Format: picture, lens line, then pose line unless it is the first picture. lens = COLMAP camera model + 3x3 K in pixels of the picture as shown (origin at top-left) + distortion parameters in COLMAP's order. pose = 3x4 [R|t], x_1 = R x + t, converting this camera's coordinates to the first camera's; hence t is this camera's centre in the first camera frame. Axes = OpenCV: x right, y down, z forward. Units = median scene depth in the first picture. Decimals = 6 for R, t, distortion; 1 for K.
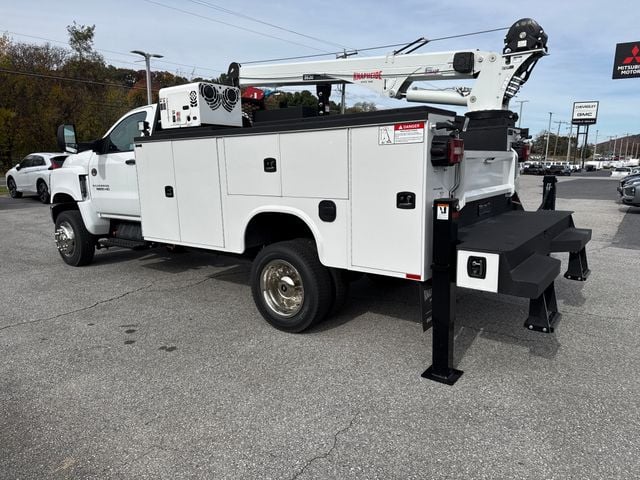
lens RADIAL K [[459.4, 0, 319.1], [0, 459.4, 252.7], [0, 0, 1]] dist [0.076499, -0.097767]
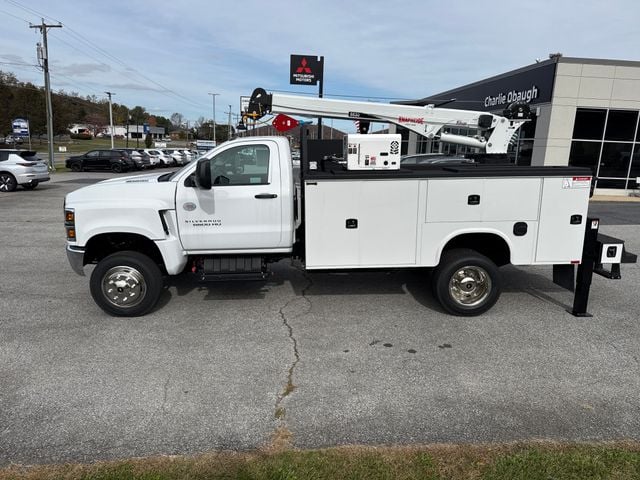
lens RADIAL K [[459.4, 0, 319.1], [0, 459.4, 252.7], [0, 0, 1]] dist [0.076499, -0.097767]
pose [[0.755173, -0.139781, 0.640449, -1.206576], [0.116112, 0.990075, 0.079178, -0.172145], [-0.645160, 0.014571, 0.763909, 0.197861]]
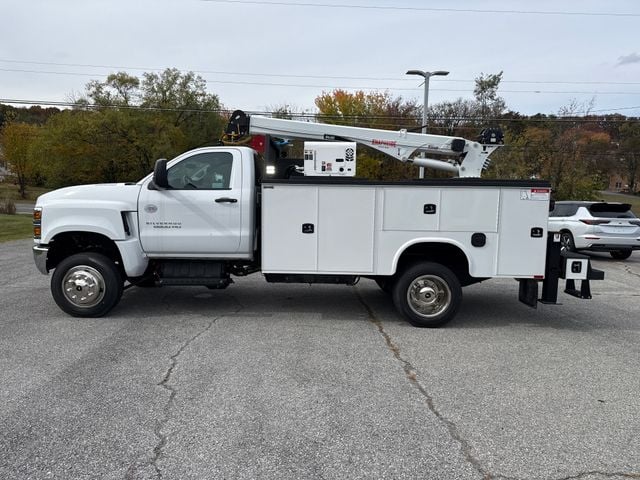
lens RADIAL K [[459.4, 0, 319.1], [0, 459.4, 252.7], [0, 0, 1]] dist [0.076499, -0.097767]
pose [[0.788251, -0.038401, 0.614155, -1.081310], [0.084869, 0.995297, -0.046695, -0.017796], [-0.609474, 0.088931, 0.787803, 0.093472]]
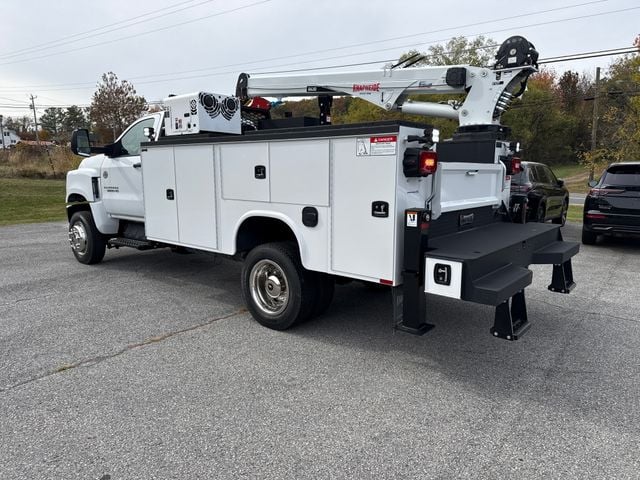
lens RADIAL K [[459.4, 0, 319.1], [0, 459.4, 252.7], [0, 0, 1]] dist [0.076499, -0.097767]
pose [[0.998360, 0.033800, -0.046200, 0.072037], [-0.034614, 0.999257, -0.016937, 0.006593], [0.045593, 0.018509, 0.998789, -0.034589]]
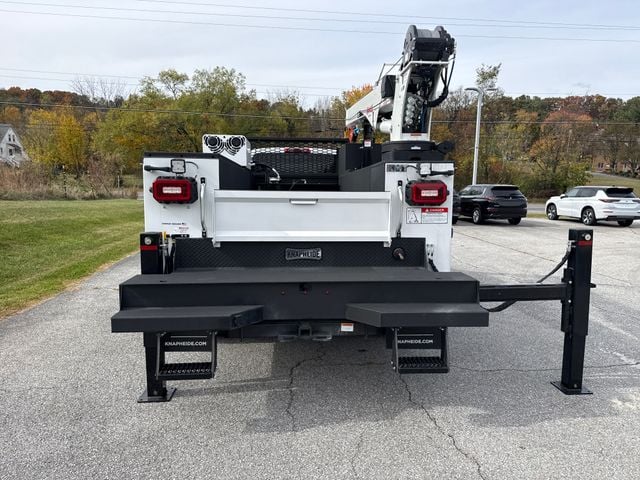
lens RADIAL K [[459.4, 0, 319.1], [0, 459.4, 252.7], [0, 0, 1]] dist [0.076499, -0.097767]
pose [[0.639835, 0.125317, -0.758226, 0.953961], [-0.169885, 0.985271, 0.019483, -0.110883], [0.749500, 0.116345, 0.651700, 0.400760]]
